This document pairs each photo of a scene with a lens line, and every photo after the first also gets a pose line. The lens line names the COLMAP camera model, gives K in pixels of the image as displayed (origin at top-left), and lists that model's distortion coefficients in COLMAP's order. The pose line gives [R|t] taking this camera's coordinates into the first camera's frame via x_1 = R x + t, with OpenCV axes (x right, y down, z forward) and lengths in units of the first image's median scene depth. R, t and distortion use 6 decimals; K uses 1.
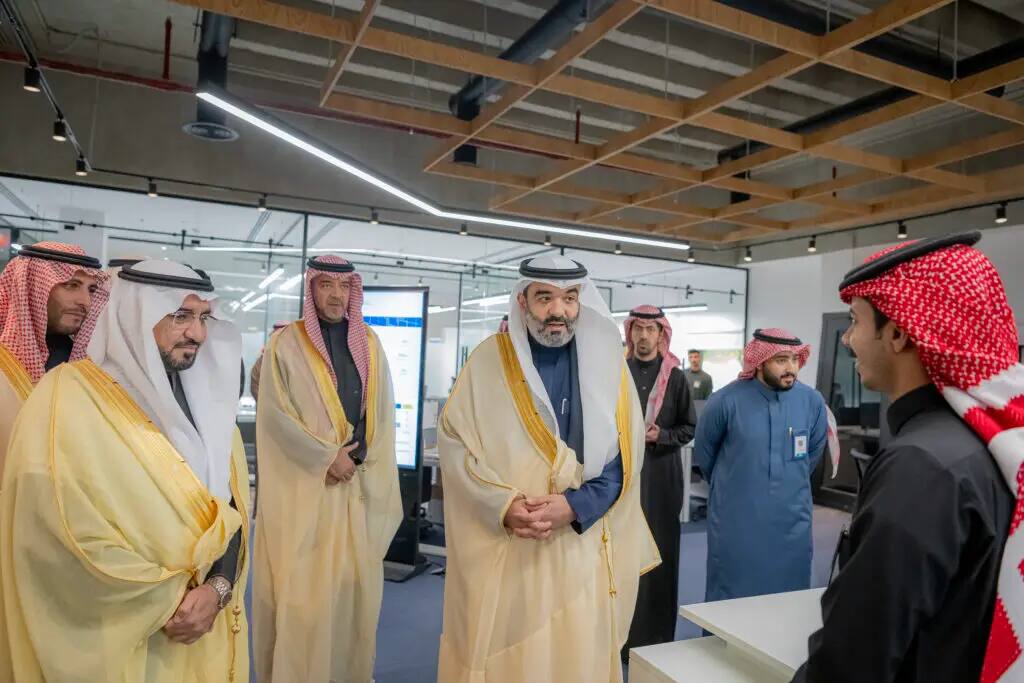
lens RADIAL K [[709.7, 0, 512.0], [0, 709.7, 341.5], [0, 0, 1]] dist [-0.000943, 0.001807]
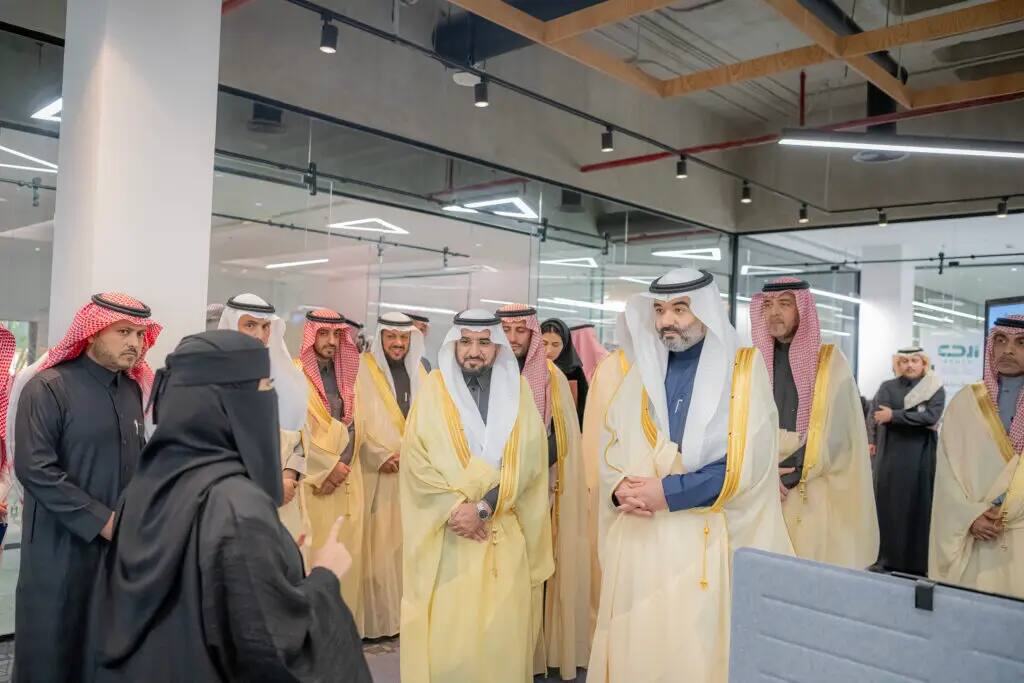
lens RADIAL K [[846.3, 0, 512.0], [0, 846.3, 341.5], [0, 0, 1]] dist [-0.005894, -0.000468]
pose [[0.395012, -0.057993, -0.916844, 0.496191], [0.009822, 0.998215, -0.058909, 0.027418], [0.918623, 0.014264, 0.394877, 0.091461]]
